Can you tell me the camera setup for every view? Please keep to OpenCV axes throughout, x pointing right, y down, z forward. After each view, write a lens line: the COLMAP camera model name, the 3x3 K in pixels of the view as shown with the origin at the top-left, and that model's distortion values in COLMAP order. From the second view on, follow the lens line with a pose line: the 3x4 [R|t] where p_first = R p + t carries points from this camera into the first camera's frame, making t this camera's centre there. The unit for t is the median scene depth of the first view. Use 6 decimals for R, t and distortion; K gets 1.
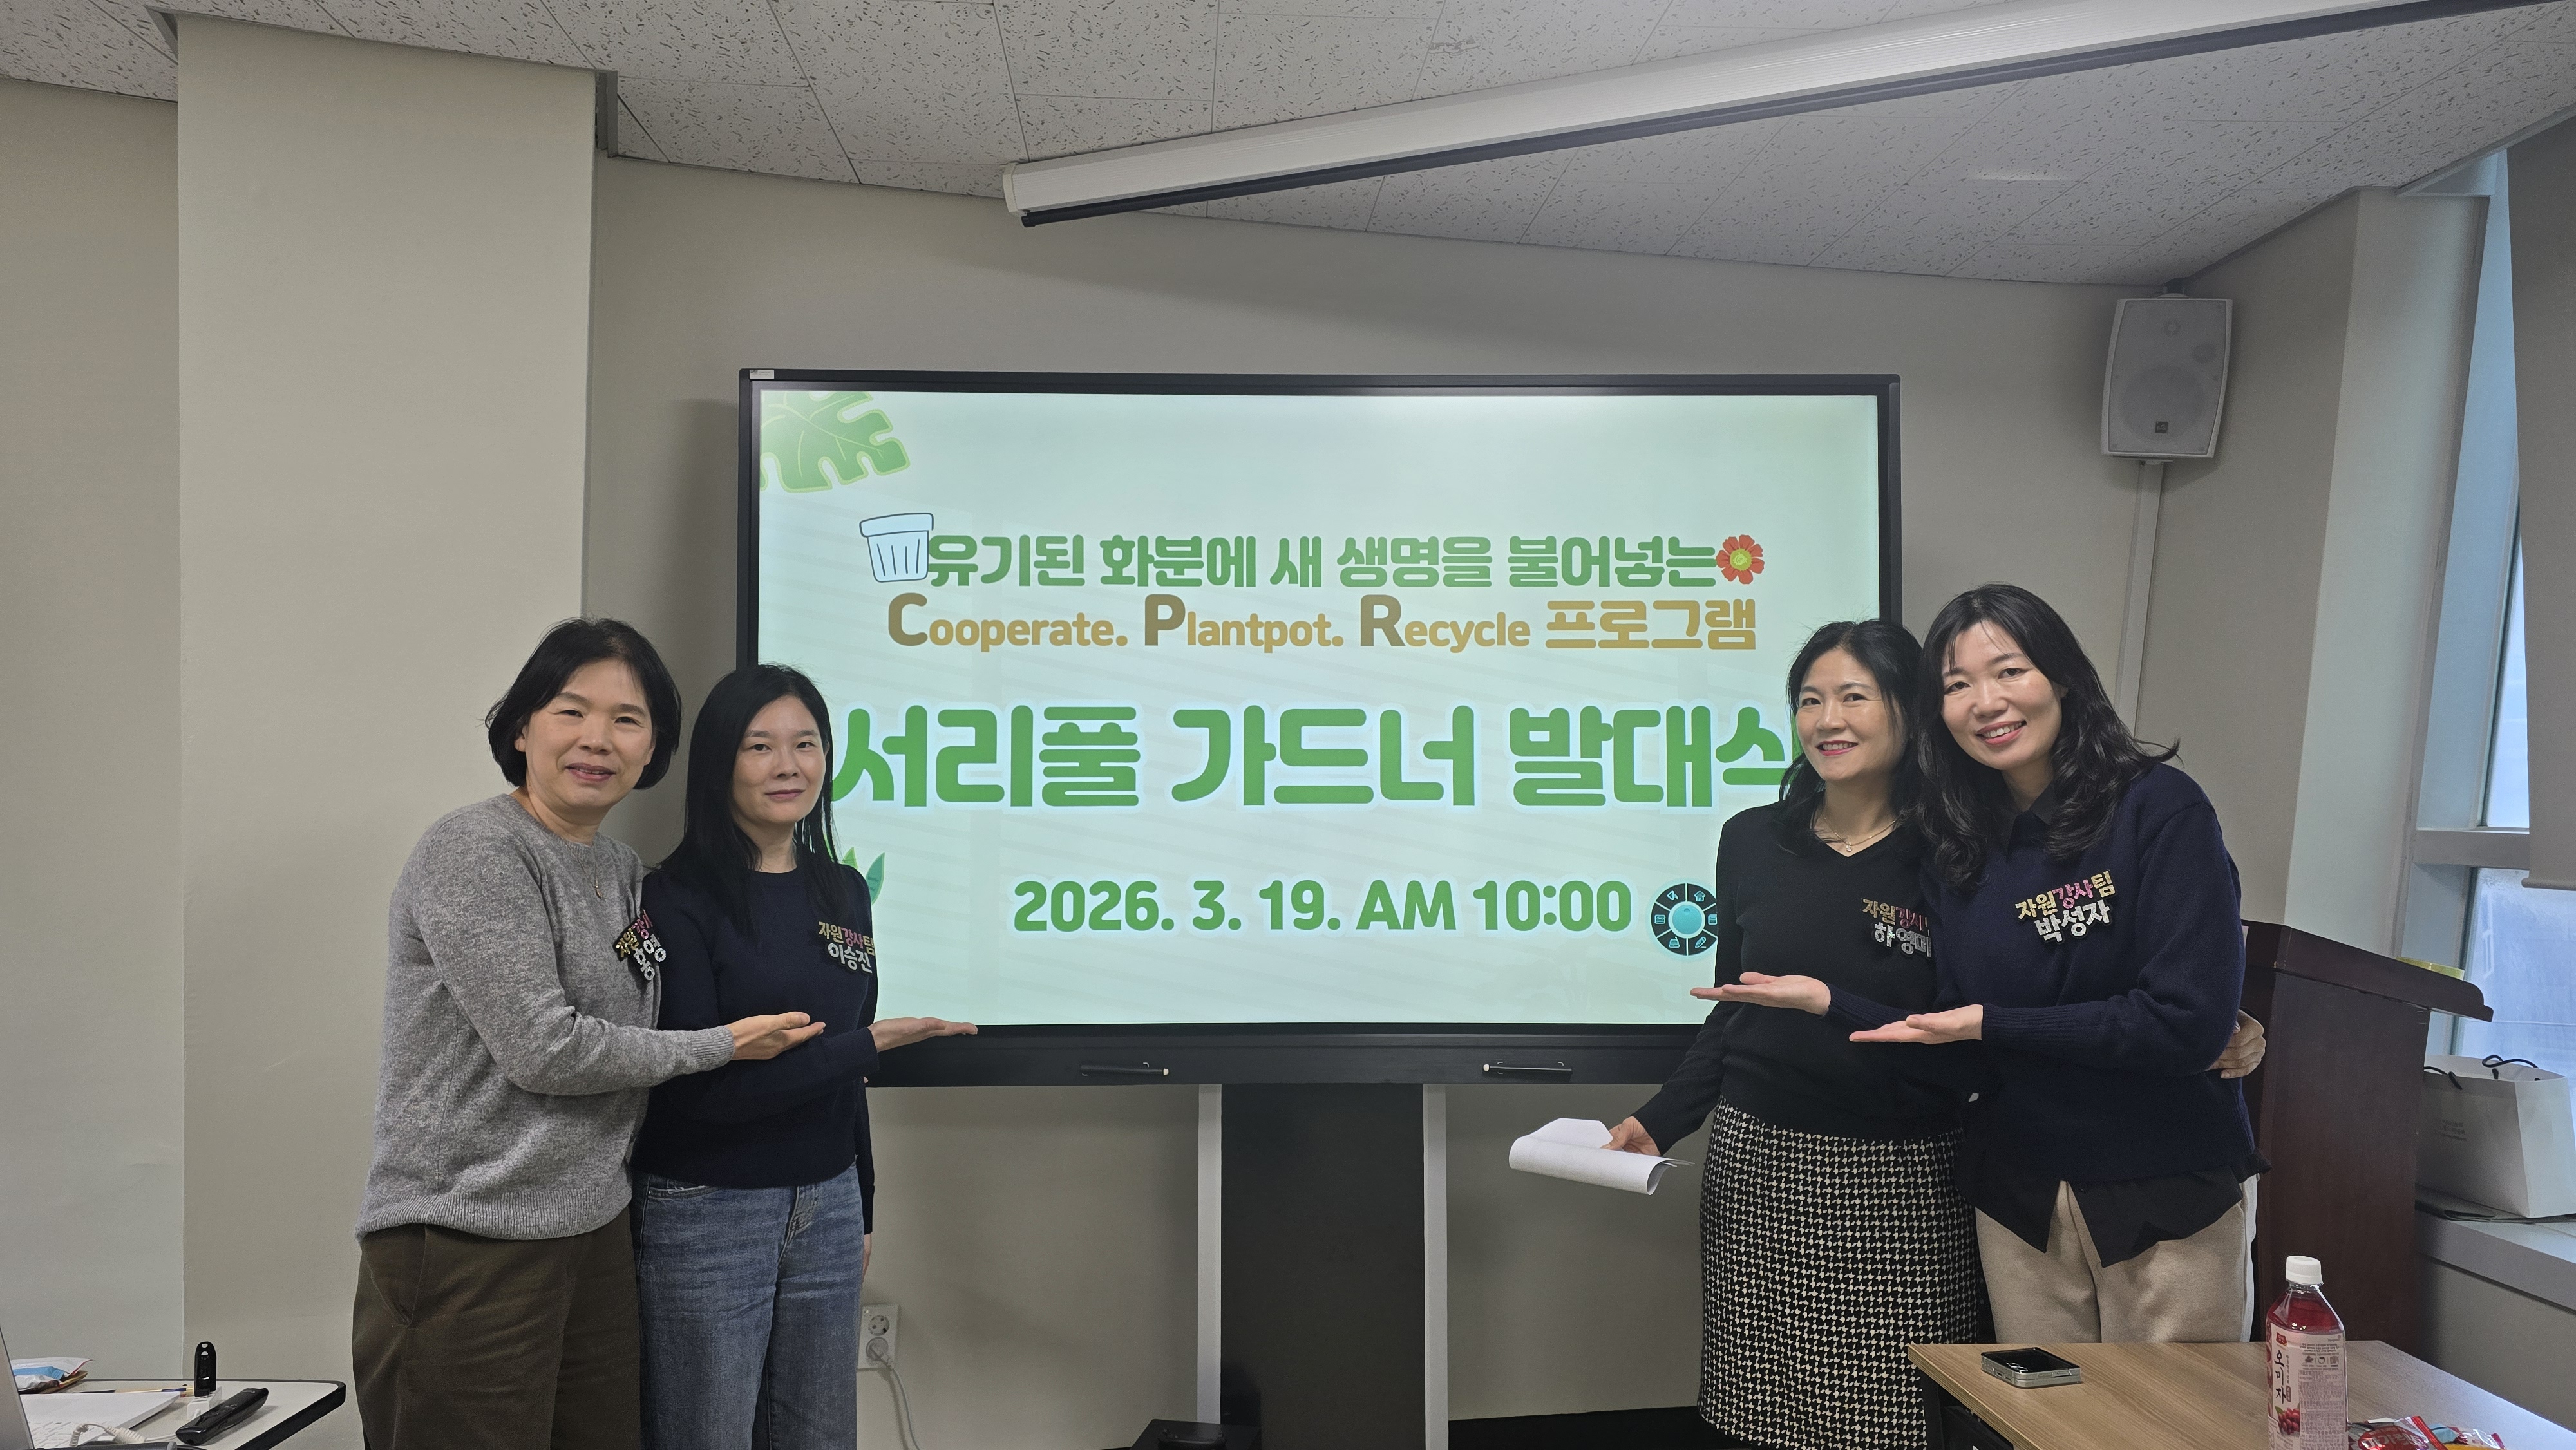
lens RADIAL K [[1726.3, 0, 1300.0], [0, 1726.3, 706.2], [0, 0, 1]] dist [0.045829, -0.040928]
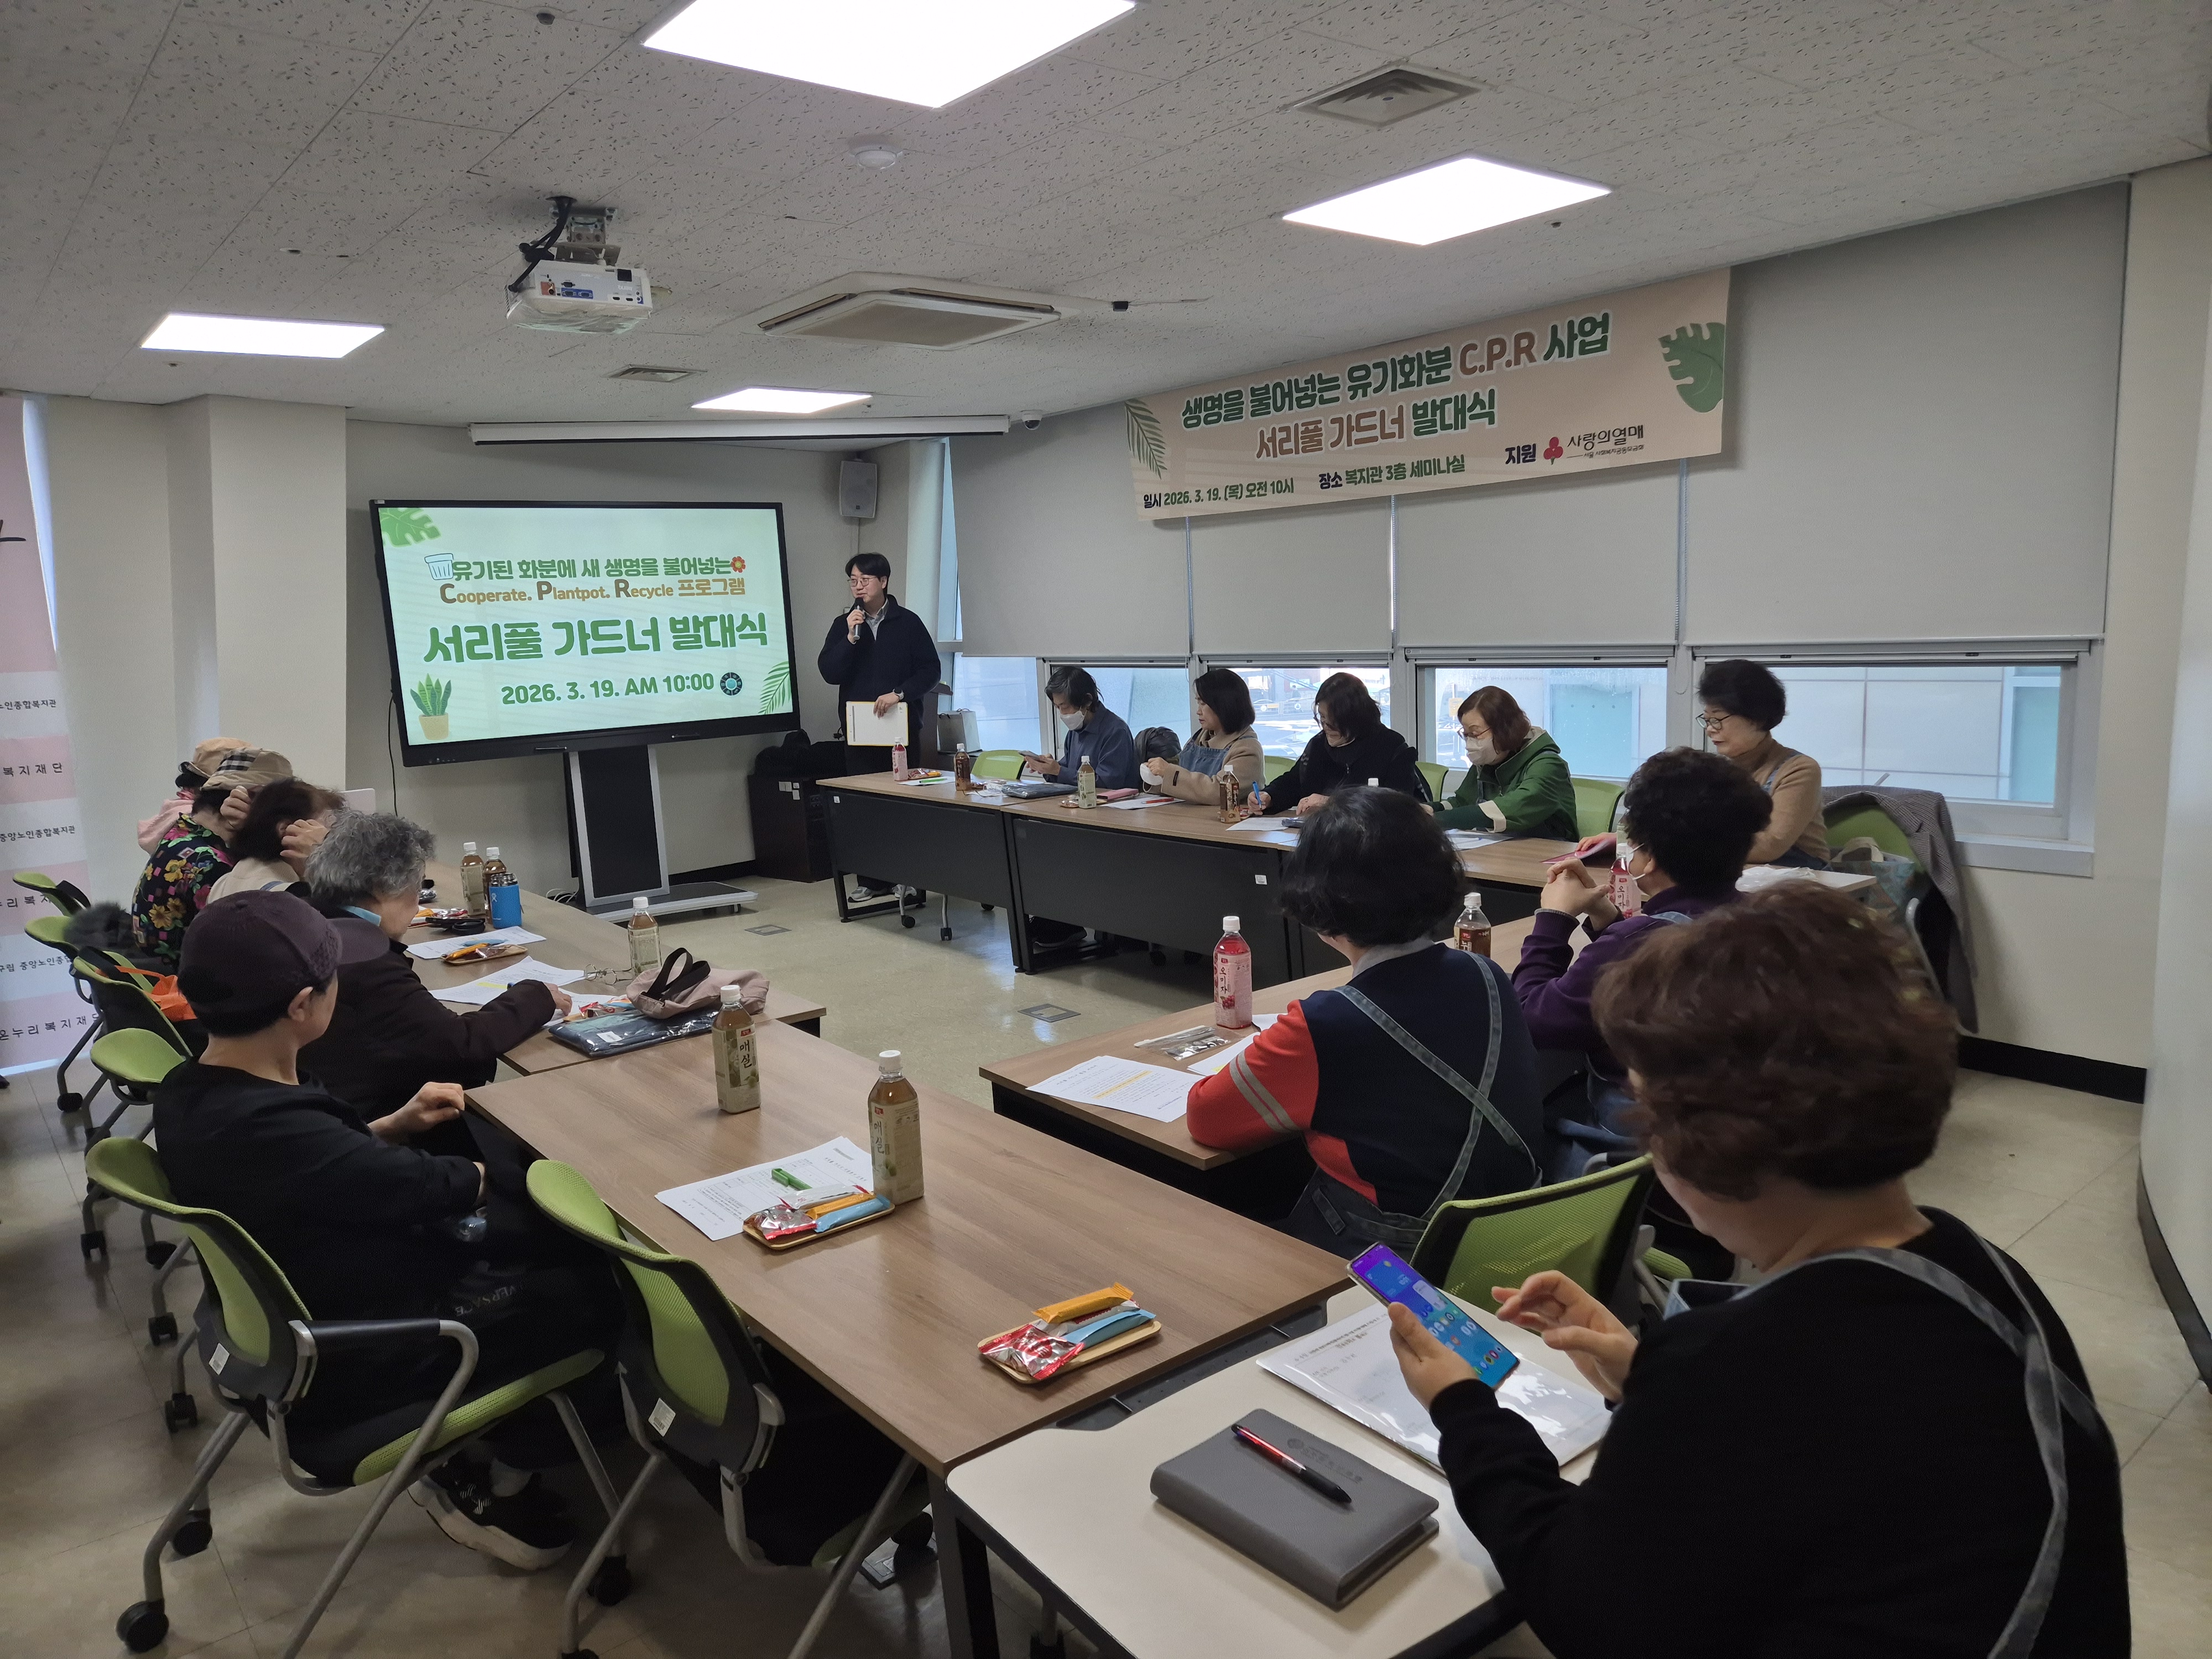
lens RADIAL K [[1453.0, 0, 1095.8], [0, 1453.0, 840.2], [0, 0, 1]] dist [0.052606, 0.000625]
pose [[0.812005, -0.133626, 0.568148, -0.765694], [0.028301, 0.981308, 0.190352, -0.080589], [-0.582964, -0.138488, 0.800609, -1.504851]]
